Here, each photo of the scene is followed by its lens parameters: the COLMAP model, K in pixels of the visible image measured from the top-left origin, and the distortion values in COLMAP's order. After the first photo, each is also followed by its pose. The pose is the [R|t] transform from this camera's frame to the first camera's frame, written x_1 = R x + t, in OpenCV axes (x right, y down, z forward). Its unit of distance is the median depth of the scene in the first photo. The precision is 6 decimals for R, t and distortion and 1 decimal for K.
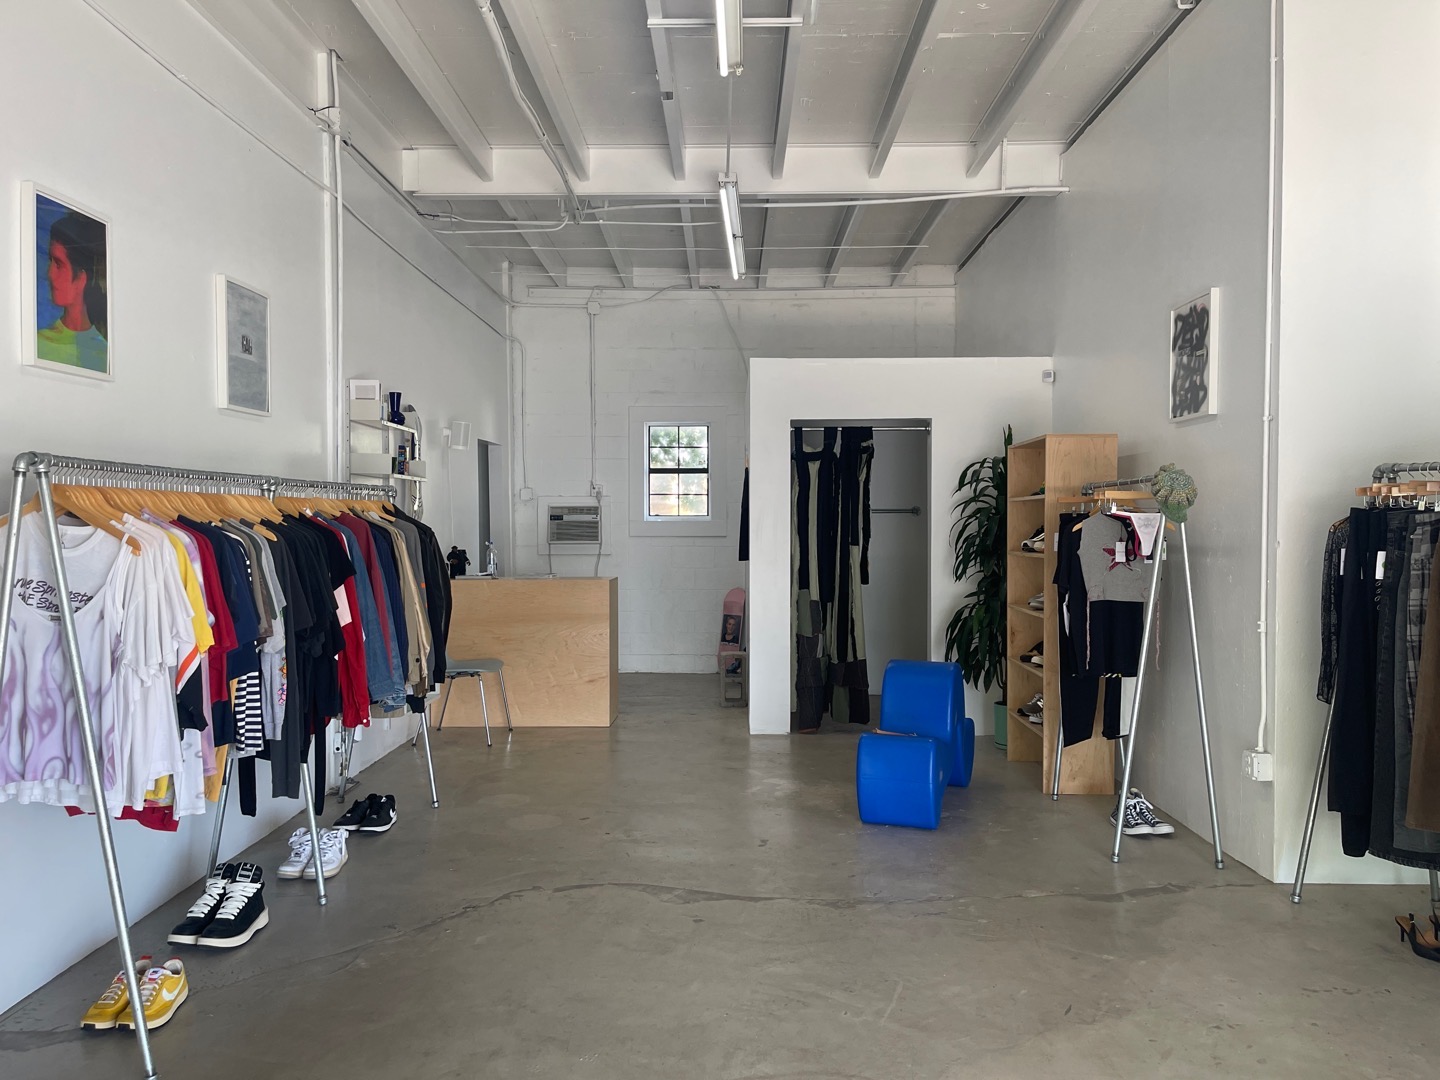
lens RADIAL K [[1094.8, 0, 720.0], [0, 1094.8, 540.0], [0, 0, 1]] dist [0.130441, 0.000214]
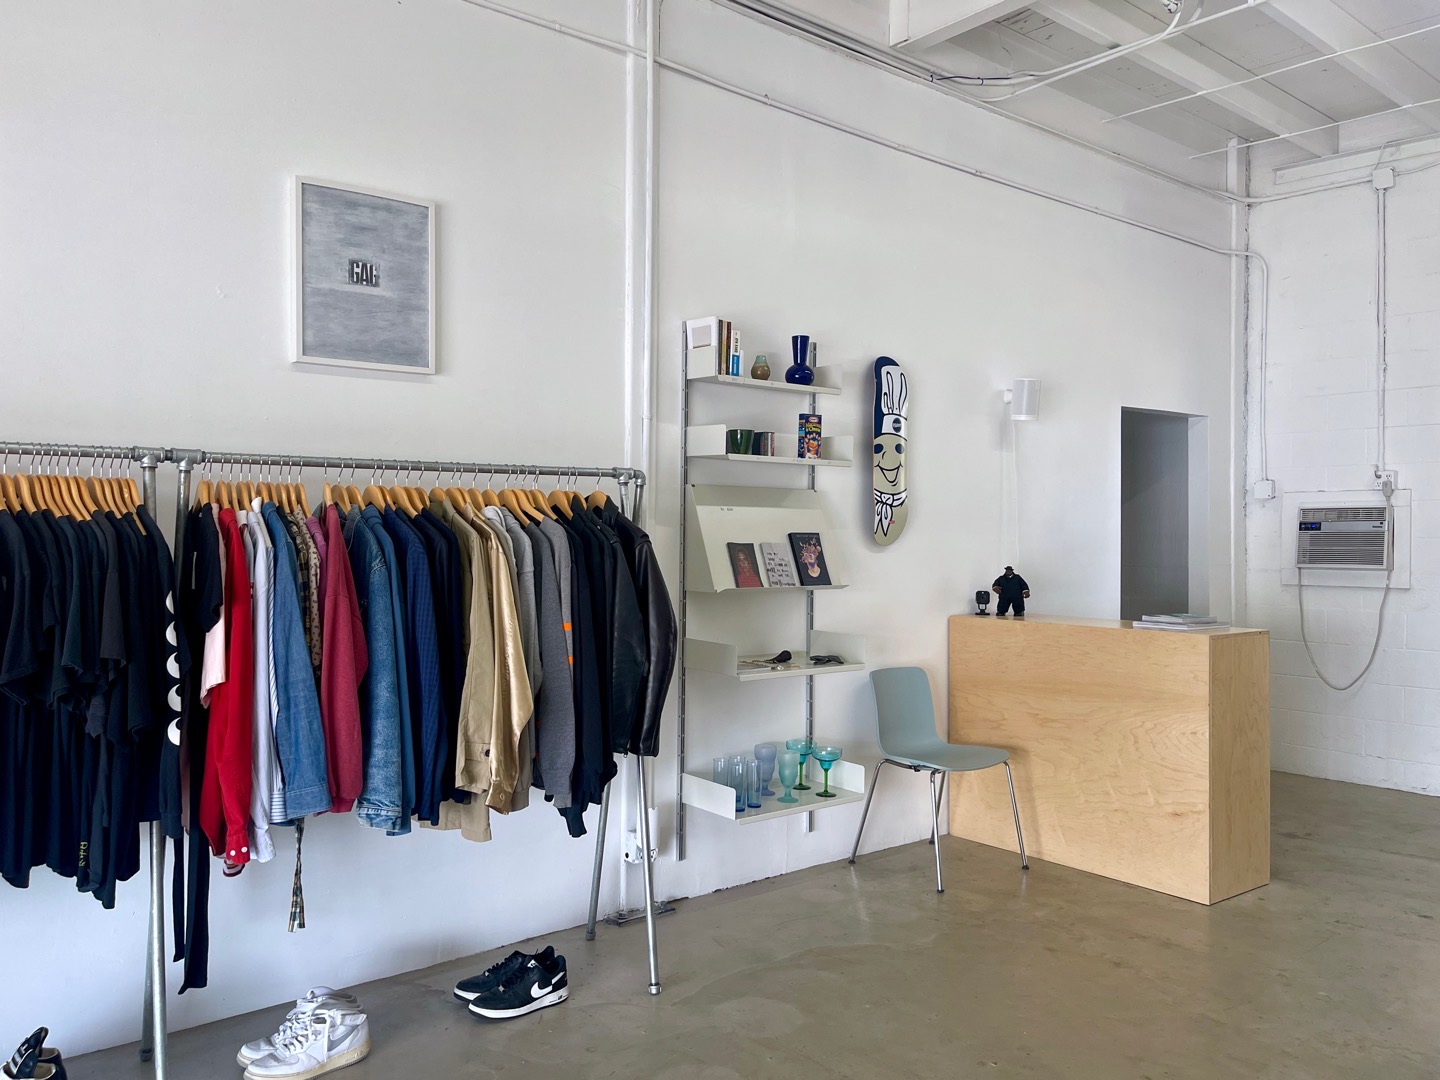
lens RADIAL K [[1129.5, 0, 720.0], [0, 1129.5, 540.0], [0, 0, 1]] dist [0.011259, -0.002579]
pose [[0.647938, 0.003392, -0.761686, 0.123833], [-0.016352, 0.999822, -0.009458, -0.000991], [0.761518, 0.018583, 0.647878, 0.328133]]
